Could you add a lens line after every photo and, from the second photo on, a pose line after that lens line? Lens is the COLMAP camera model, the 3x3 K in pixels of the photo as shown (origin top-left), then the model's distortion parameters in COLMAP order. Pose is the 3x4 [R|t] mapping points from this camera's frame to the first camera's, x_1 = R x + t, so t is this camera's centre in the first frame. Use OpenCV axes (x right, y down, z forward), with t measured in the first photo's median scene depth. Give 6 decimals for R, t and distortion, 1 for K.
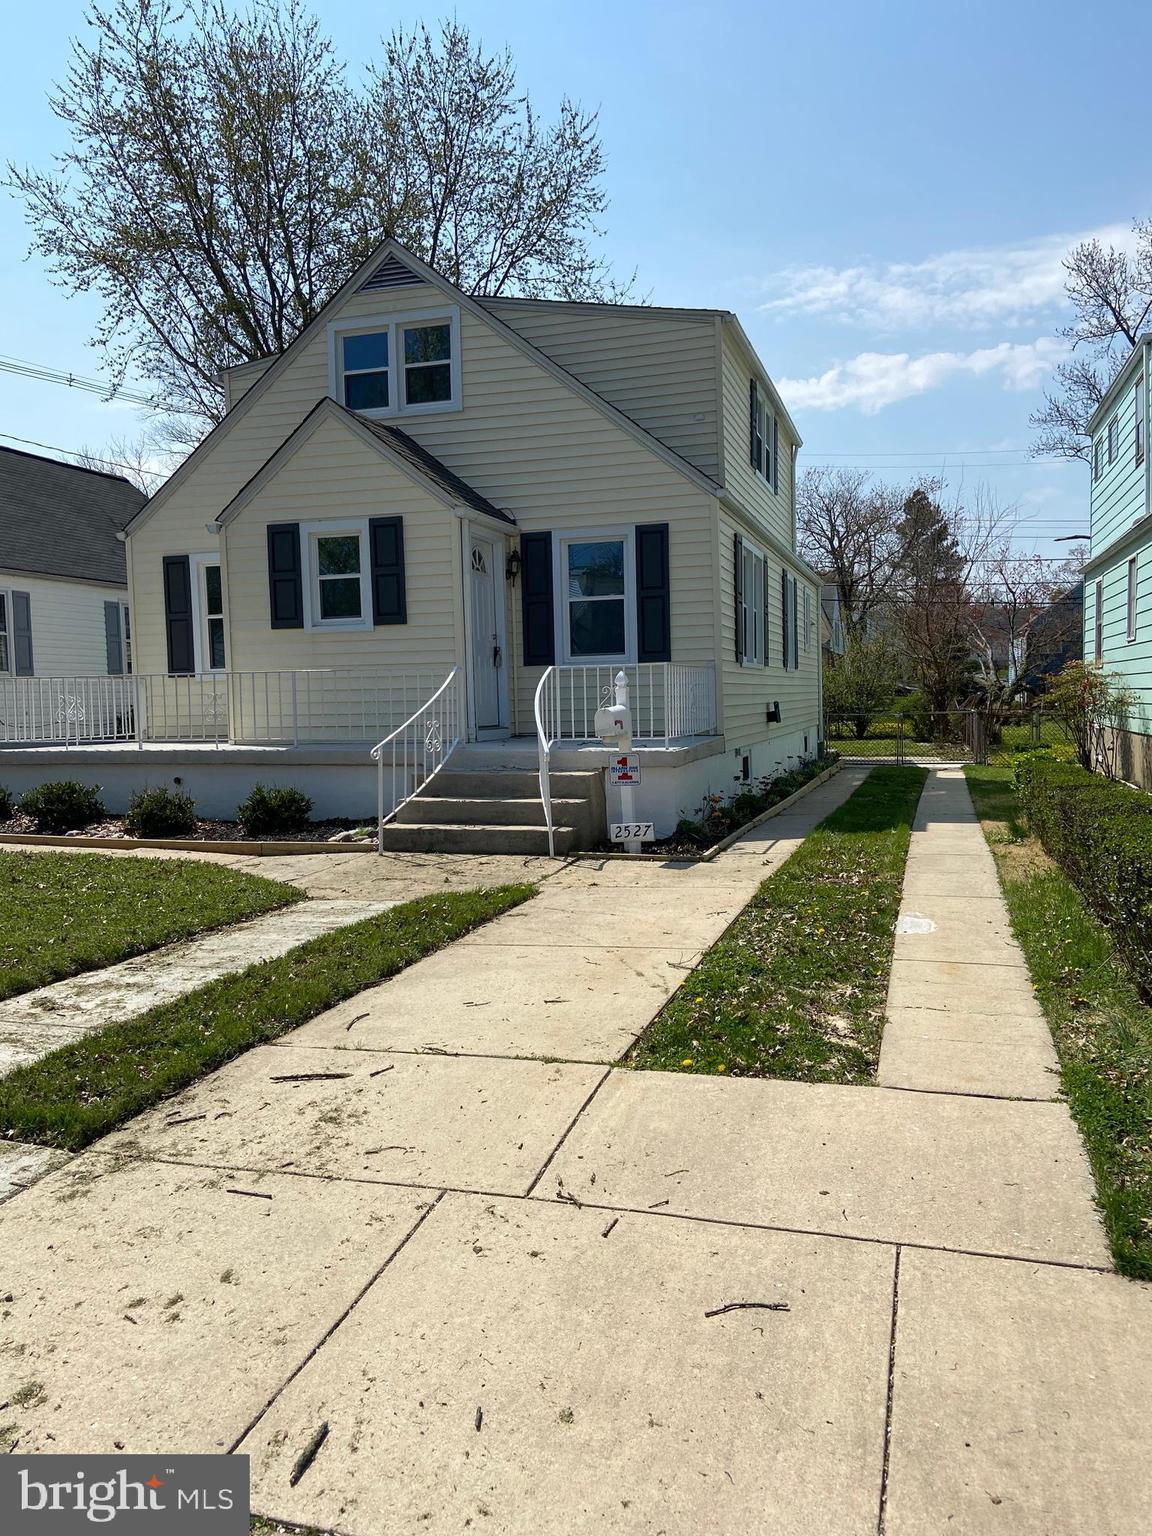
lens RADIAL K [[1159.4, 0, 578.2], [0, 1159.4, 768.9], [0, 0, 1]] dist [0.112217, -0.129253]
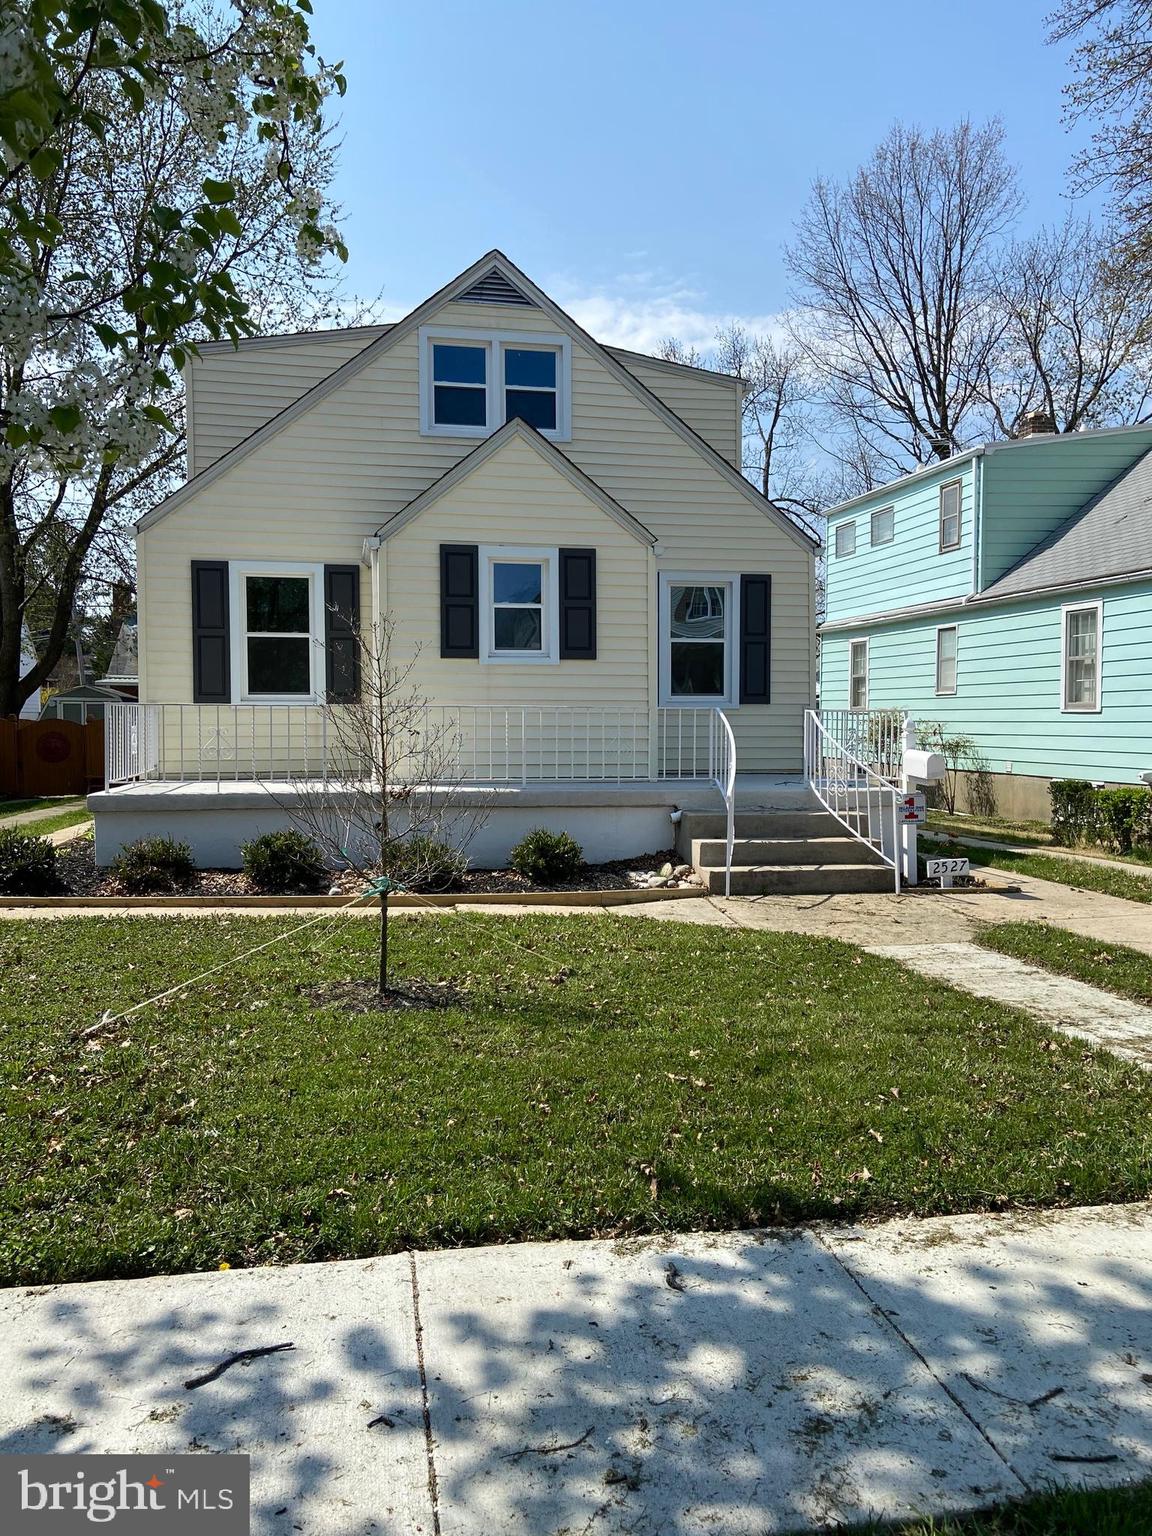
lens RADIAL K [[1159.4, 0, 576.2], [0, 1159.4, 763.3], [0, 0, 1]] dist [0.112217, -0.129253]
pose [[0.883305, 0.005290, 0.468770, -0.597134], [0.007298, 0.999660, -0.025033, -0.013659], [-0.468743, 0.025532, 0.882966, 0.153258]]
